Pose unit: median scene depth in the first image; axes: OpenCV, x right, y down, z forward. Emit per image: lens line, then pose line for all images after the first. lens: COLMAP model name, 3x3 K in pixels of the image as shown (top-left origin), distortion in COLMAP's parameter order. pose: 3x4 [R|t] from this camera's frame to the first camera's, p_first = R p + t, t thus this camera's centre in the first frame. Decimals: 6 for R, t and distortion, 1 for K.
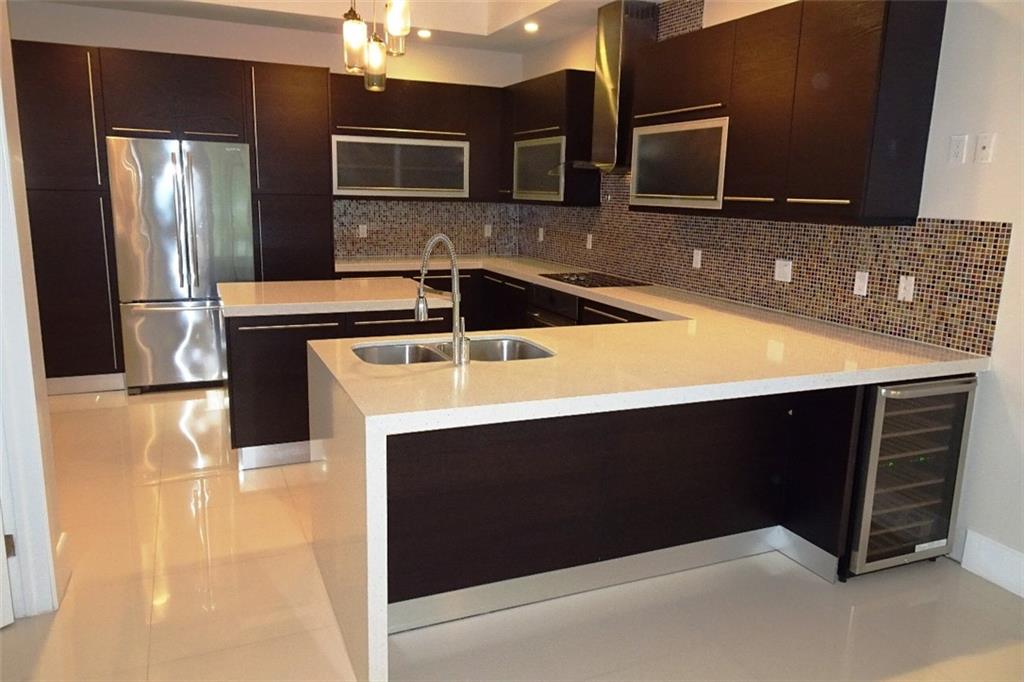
lens RADIAL K [[737.7, 0, 515.7], [0, 737.7, 343.2], [0, 0, 1]] dist [0.022201, -0.003252]
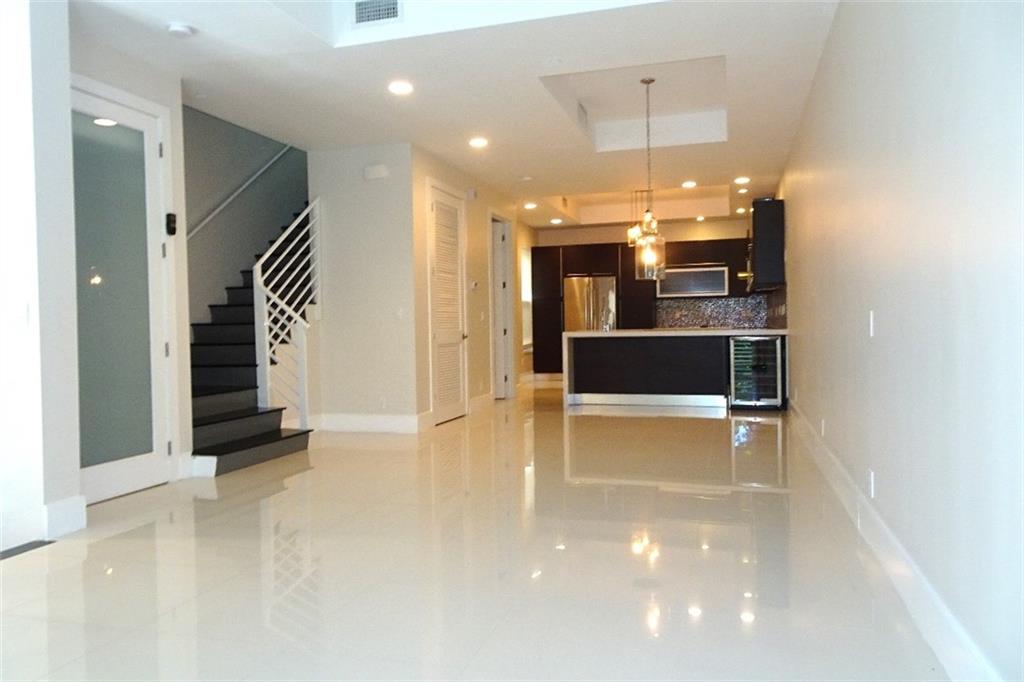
lens RADIAL K [[737.7, 0, 514.9], [0, 737.7, 342.2], [0, 0, 1]] dist [0.022201, -0.003252]
pose [[0.765579, -0.021551, -0.642980, 0.962505], [-0.096818, 0.984197, -0.148267, 0.336498], [0.636015, 0.175762, 0.751394, -0.992000]]
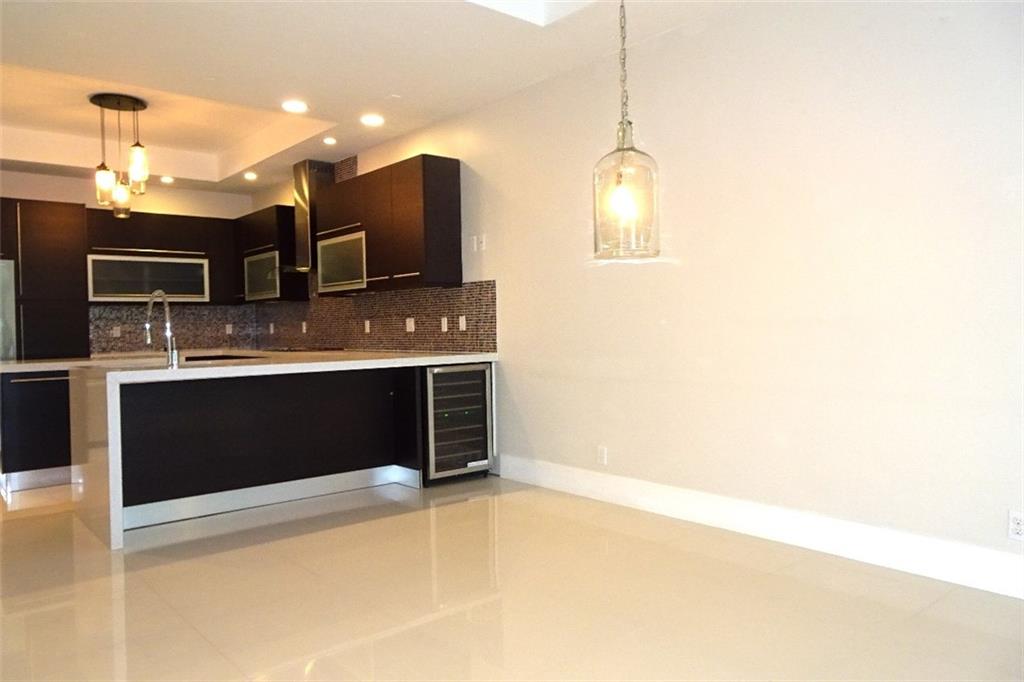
lens RADIAL K [[737.7, 0, 510.6], [0, 737.7, 342.1], [0, 0, 1]] dist [0.022201, -0.003252]
pose [[0.960924, -0.050374, 0.272189, 0.109140], [0.099099, 0.980733, -0.168351, 0.177537], [-0.258465, 0.188747, 0.947402, -0.424795]]
